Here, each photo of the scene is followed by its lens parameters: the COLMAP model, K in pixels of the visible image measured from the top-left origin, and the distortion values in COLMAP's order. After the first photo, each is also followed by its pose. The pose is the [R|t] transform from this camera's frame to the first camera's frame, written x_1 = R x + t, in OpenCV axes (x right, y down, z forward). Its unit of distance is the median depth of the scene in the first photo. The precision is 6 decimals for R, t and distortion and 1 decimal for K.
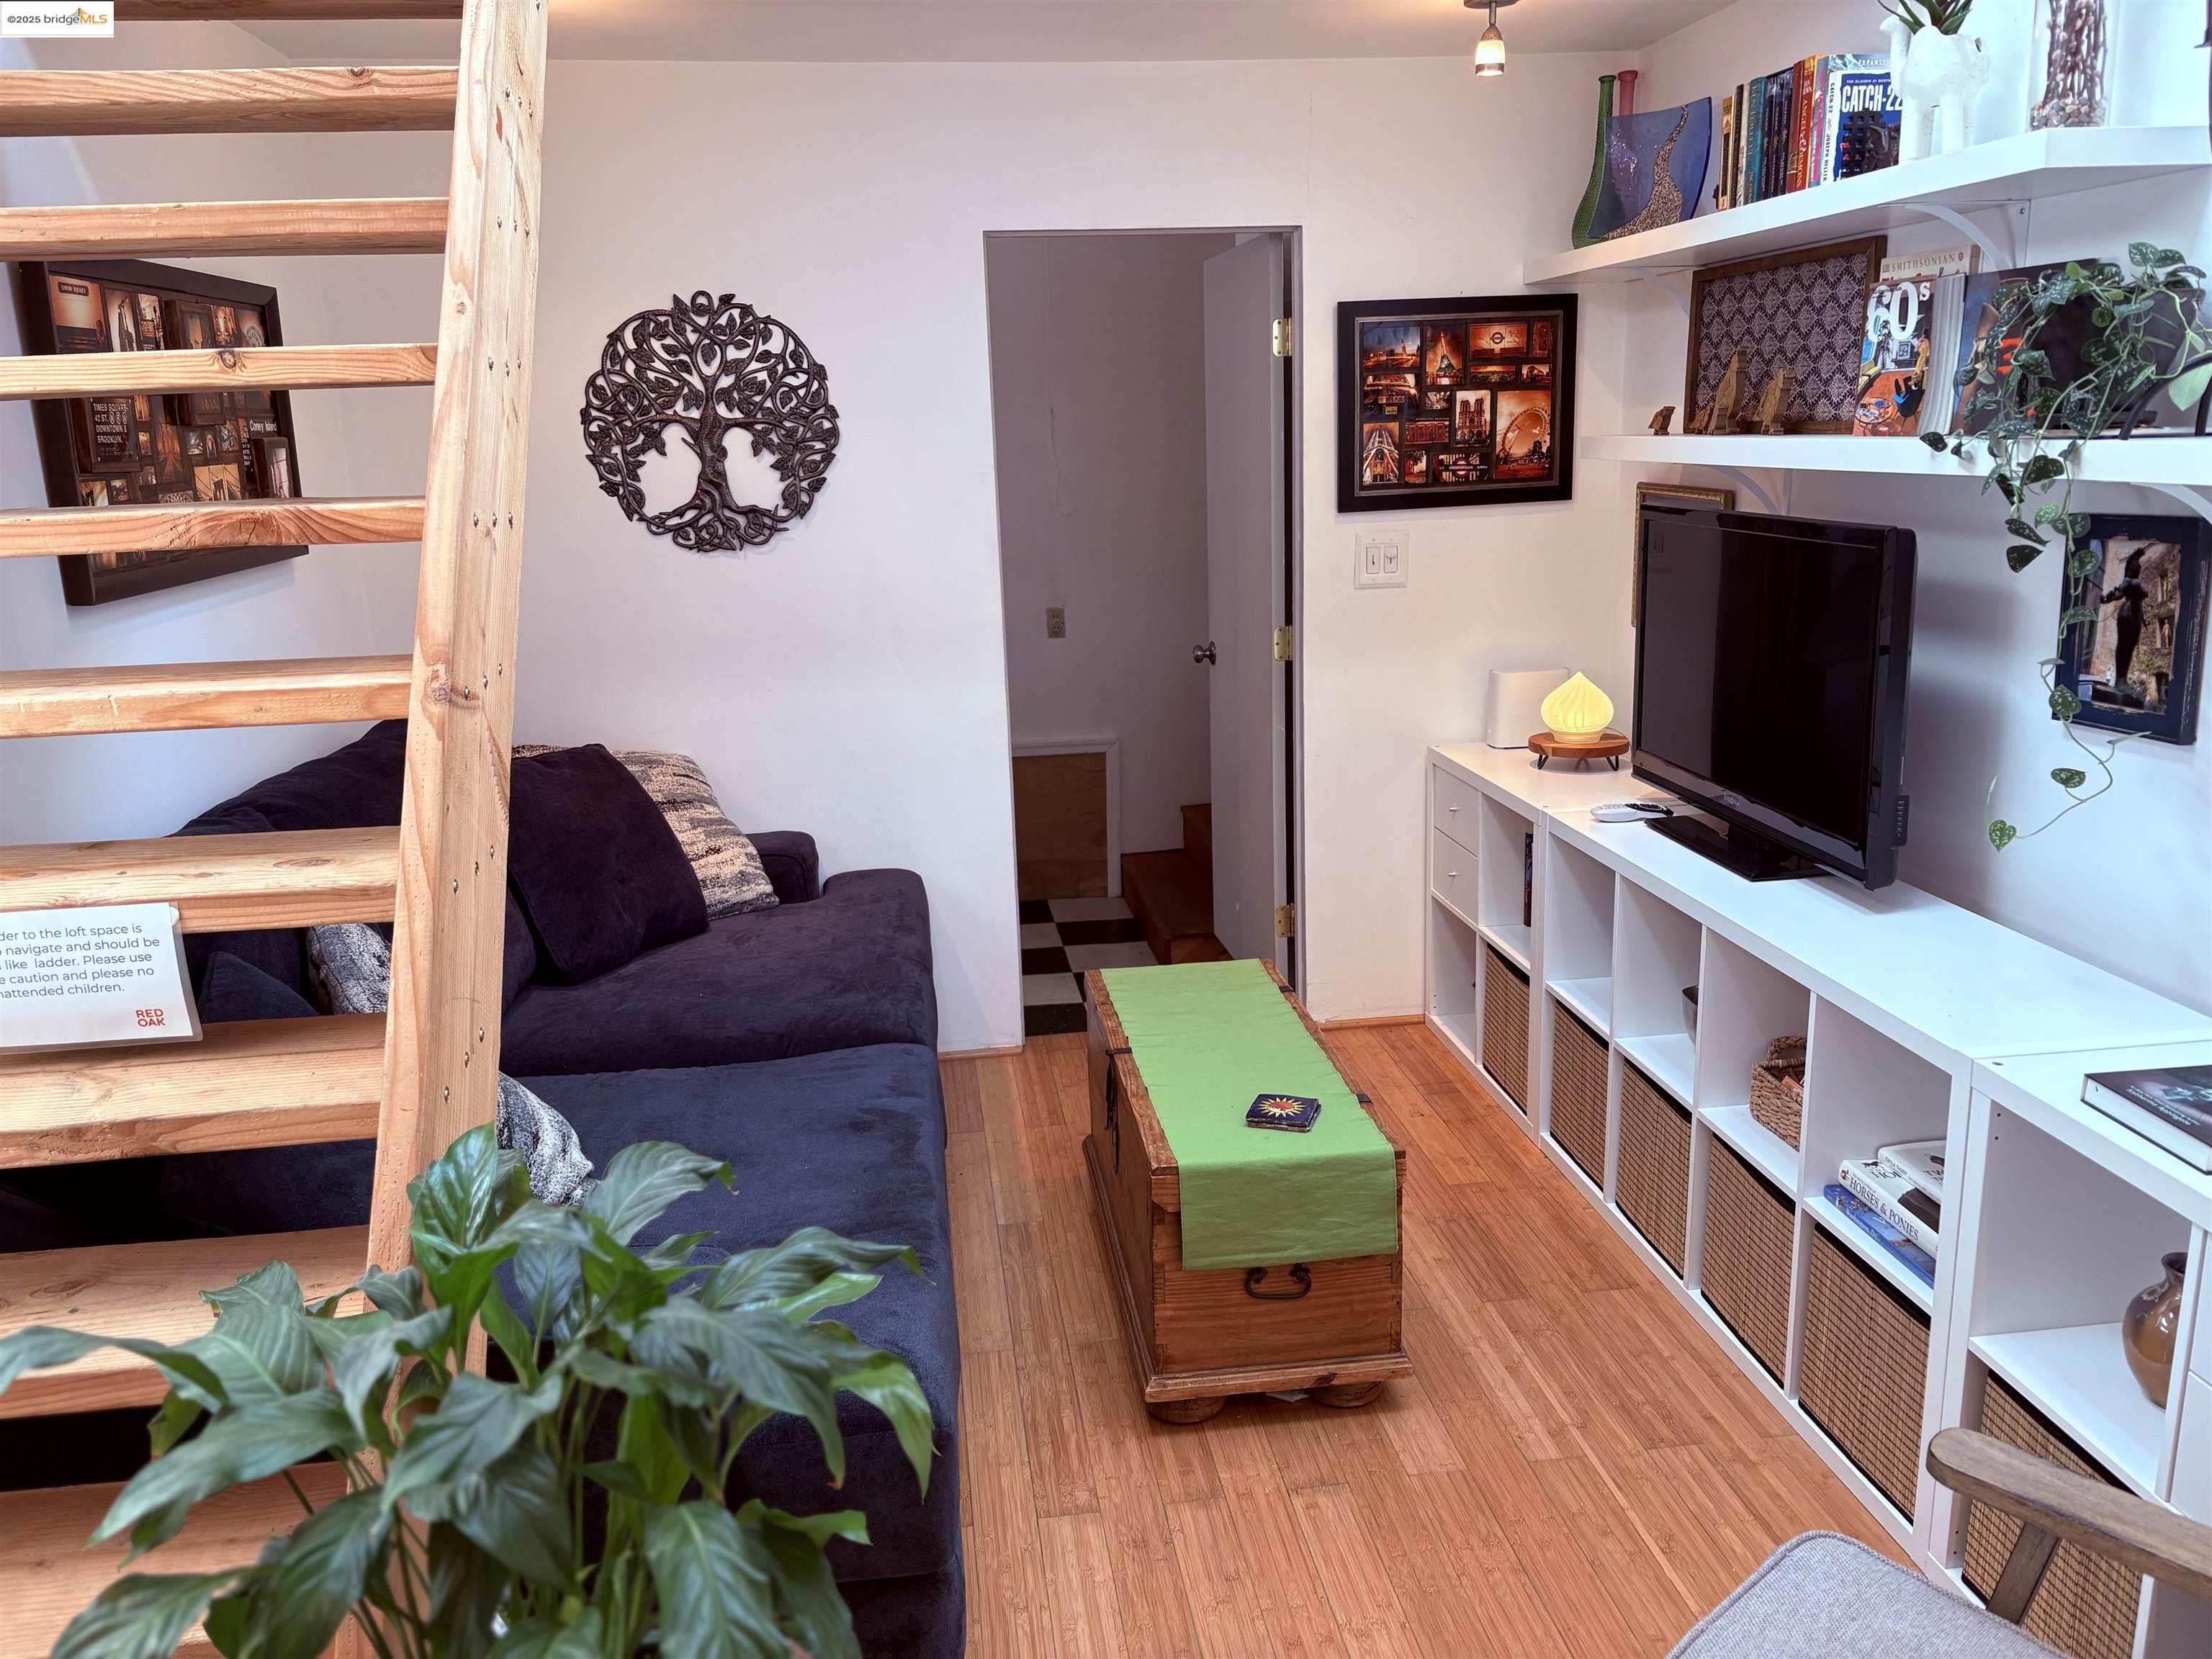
lens RADIAL K [[1676.0, 0, 1101.9], [0, 1676.0, 833.1], [0, 0, 1]] dist [0.023936, -0.015107]
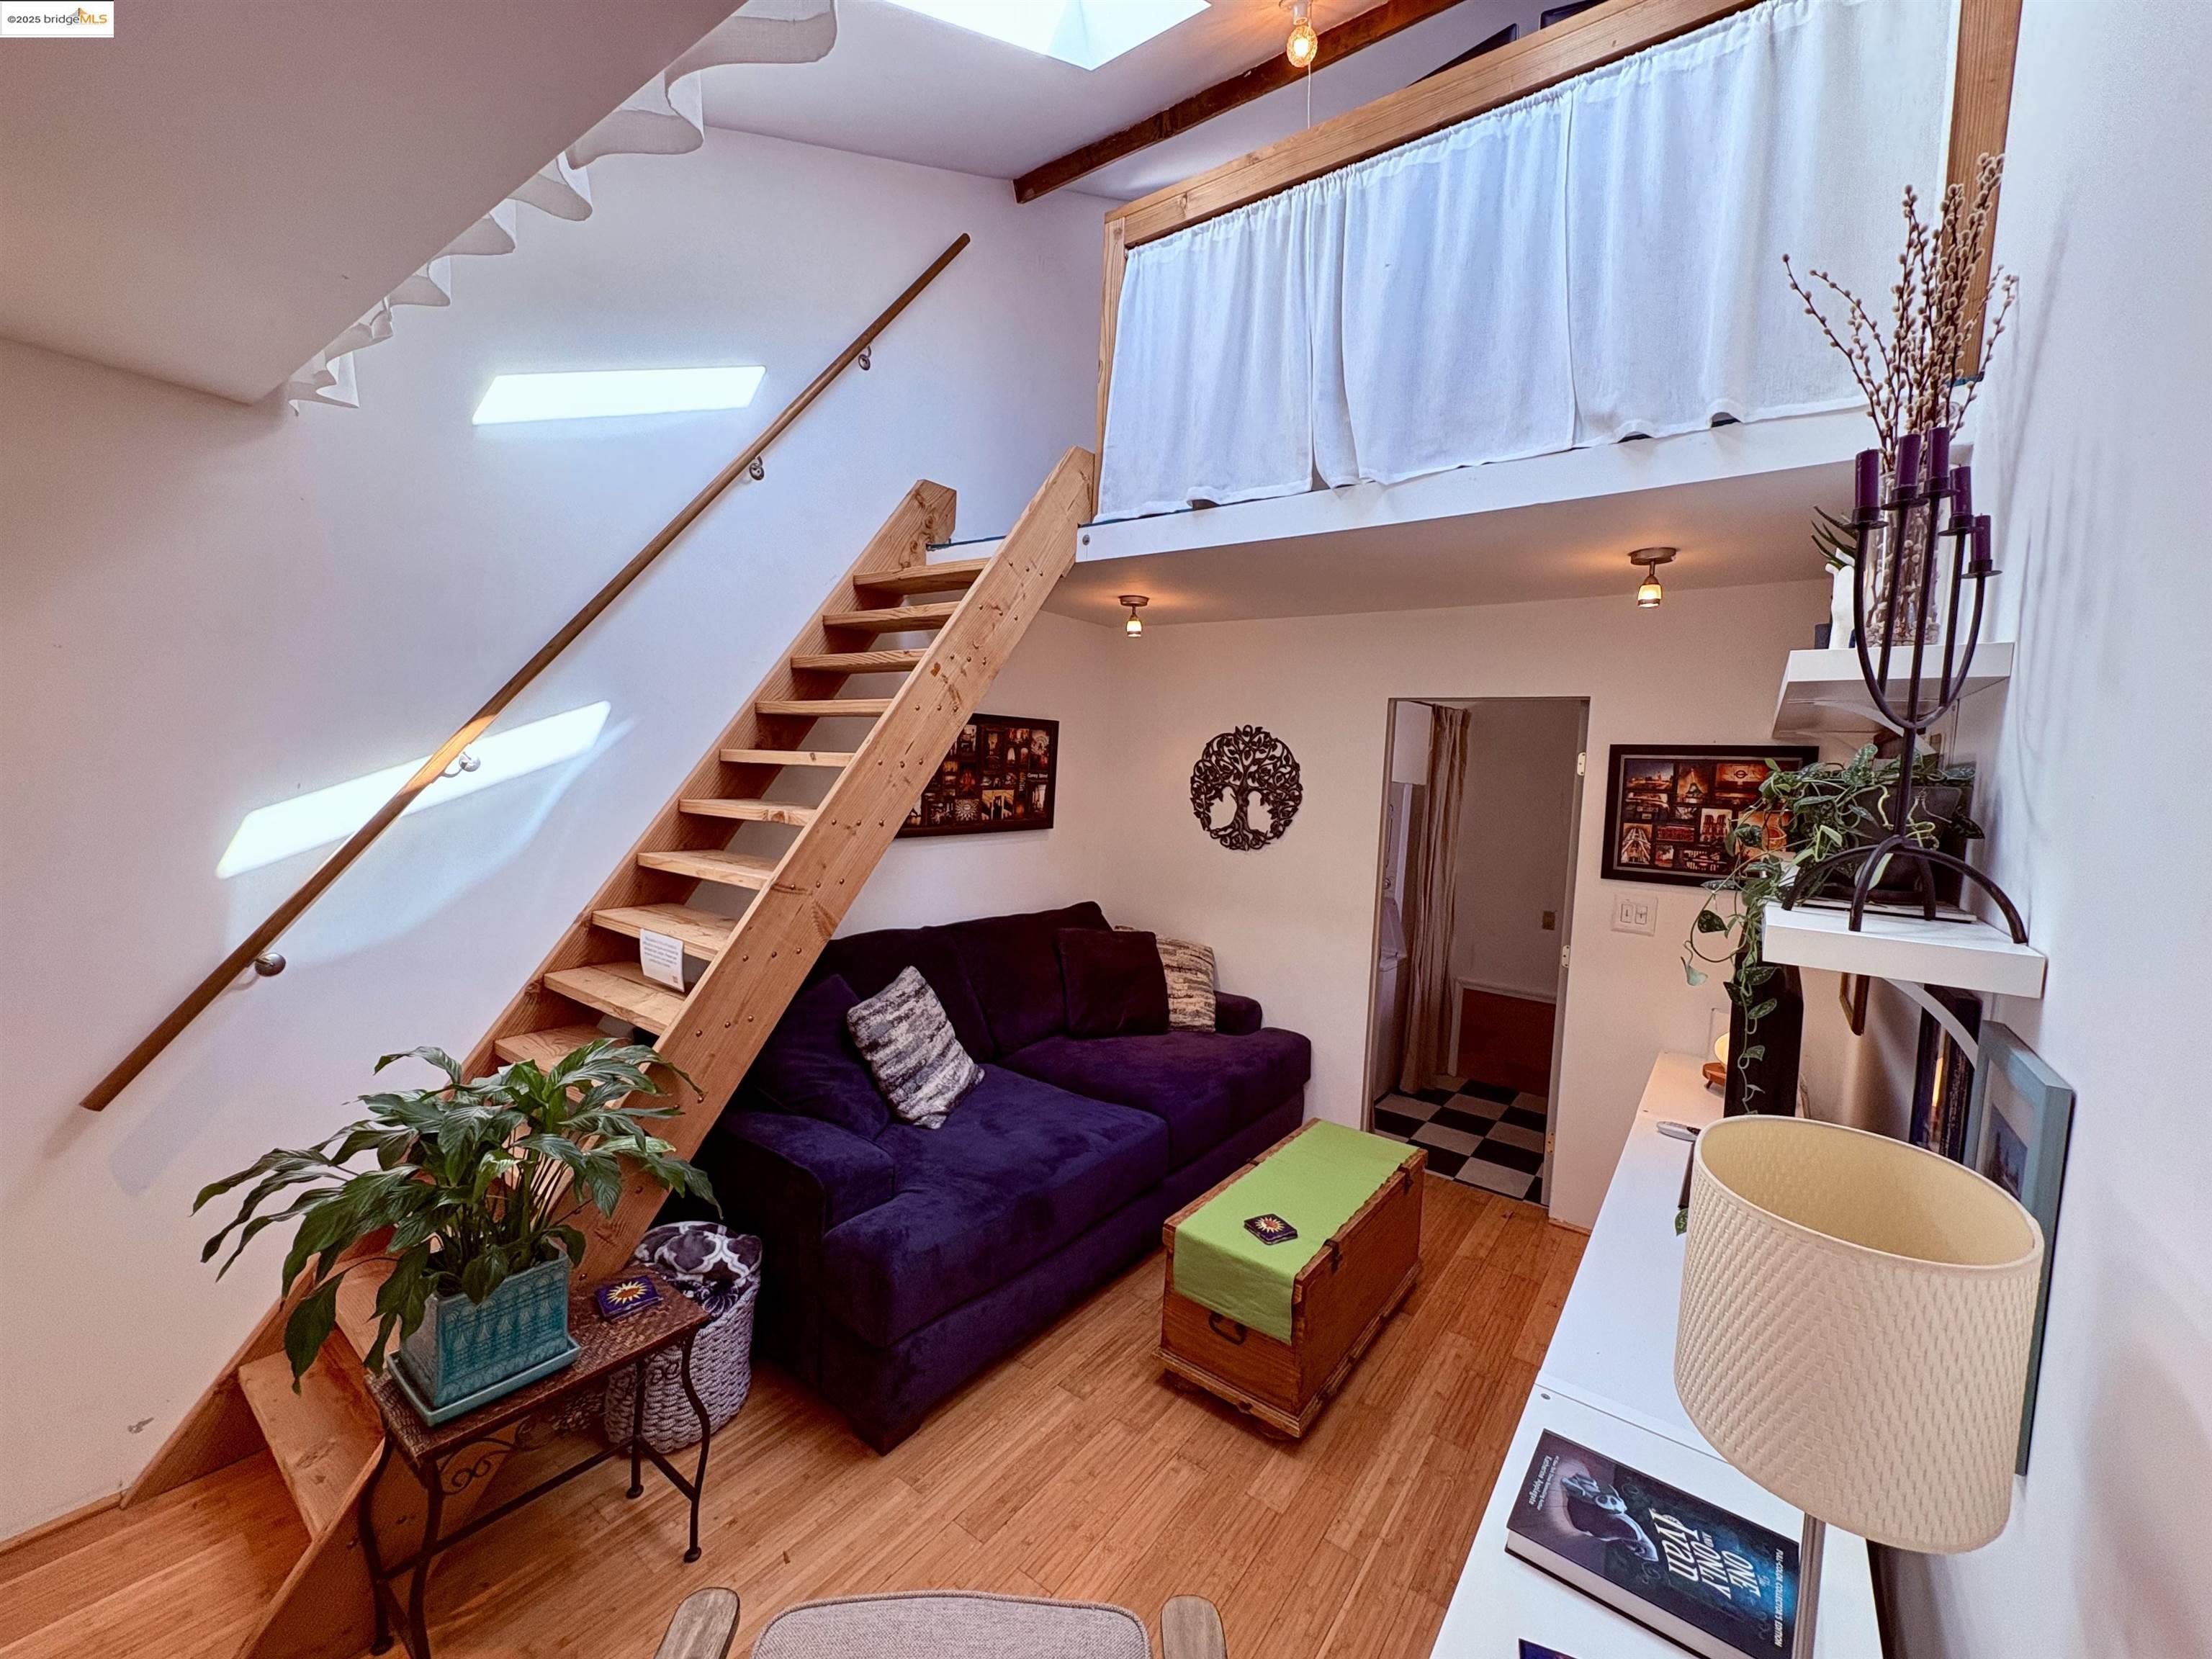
lens RADIAL K [[880.5, 0, 1103.9], [0, 880.5, 829.5], [0, 0, 1]] dist [-0.000214, -0.000033]
pose [[0.719188, 0.113335, -0.685510, 0.505101], [-0.228692, 0.970246, -0.079517, -0.098183], [0.656101, 0.213958, 0.723708, 0.183033]]
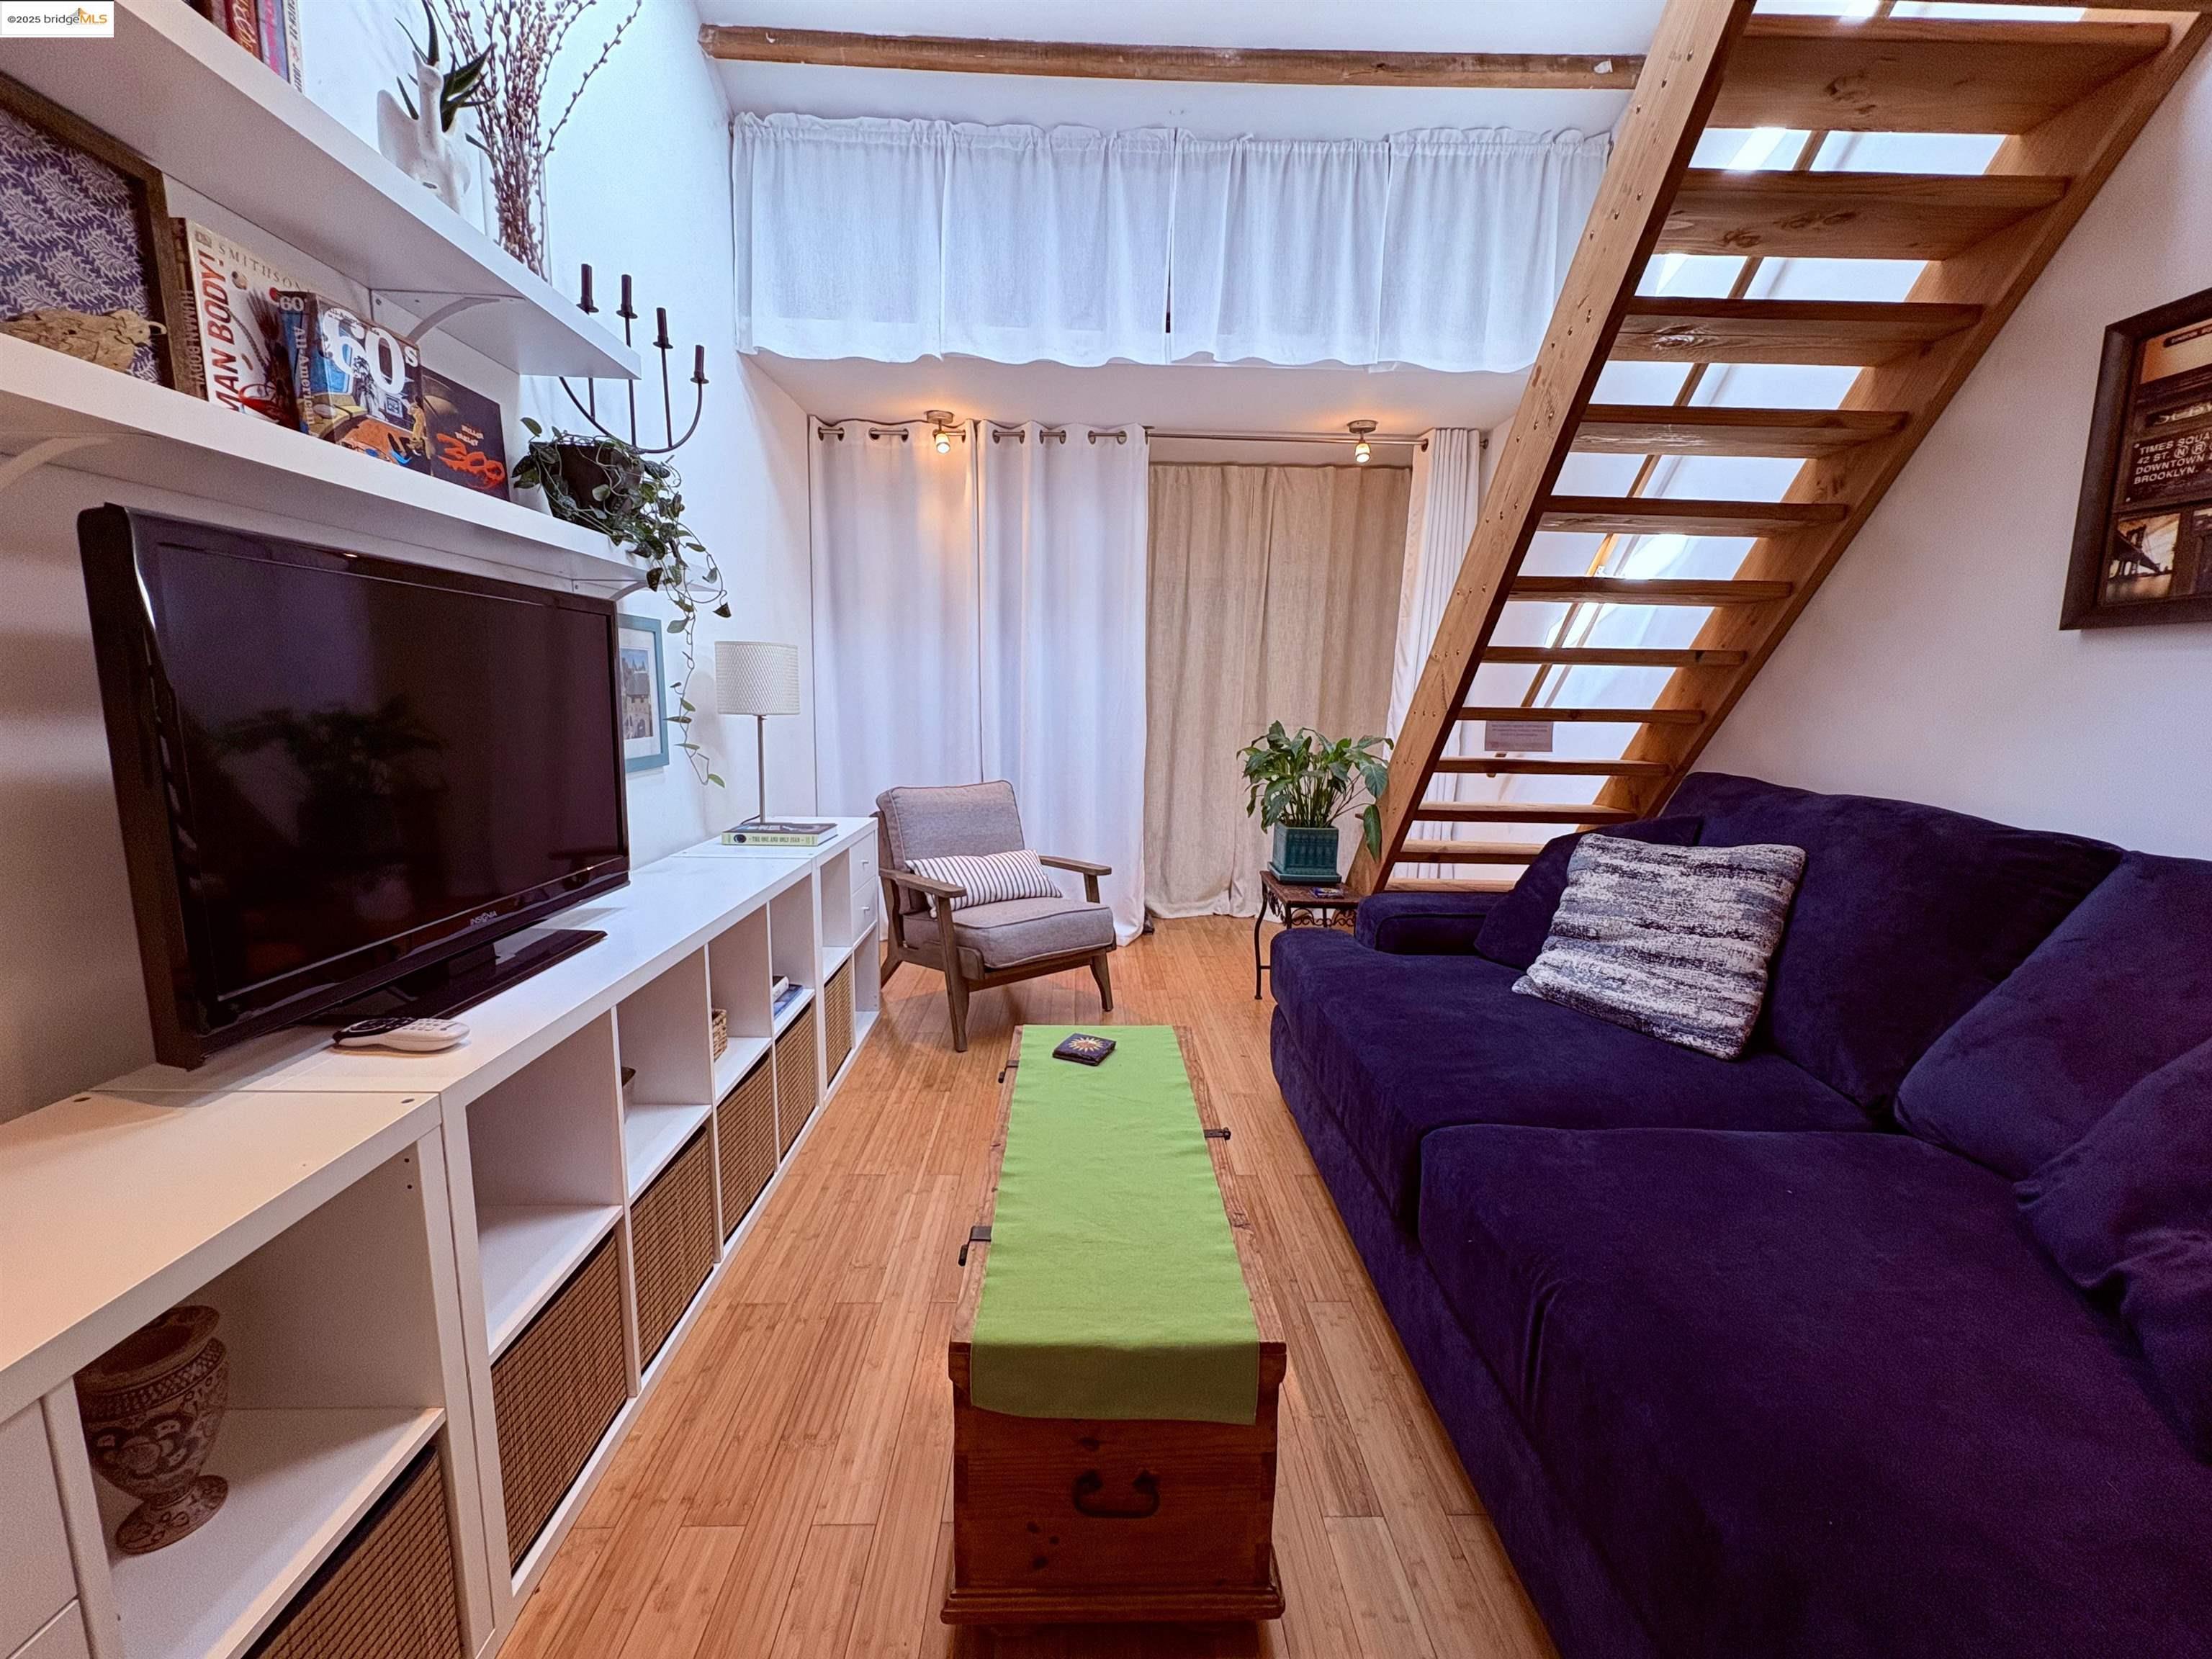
lens RADIAL K [[880.5, 0, 1105.4], [0, 880.5, 827.6], [0, 0, 1]] dist [-0.000214, -0.000033]
pose [[-0.995501, 0.000252, 0.094751, 0.027390], [0.036332, 0.924575, 0.379263, -0.233789], [-0.087509, 0.380999, -0.920425, 1.473773]]
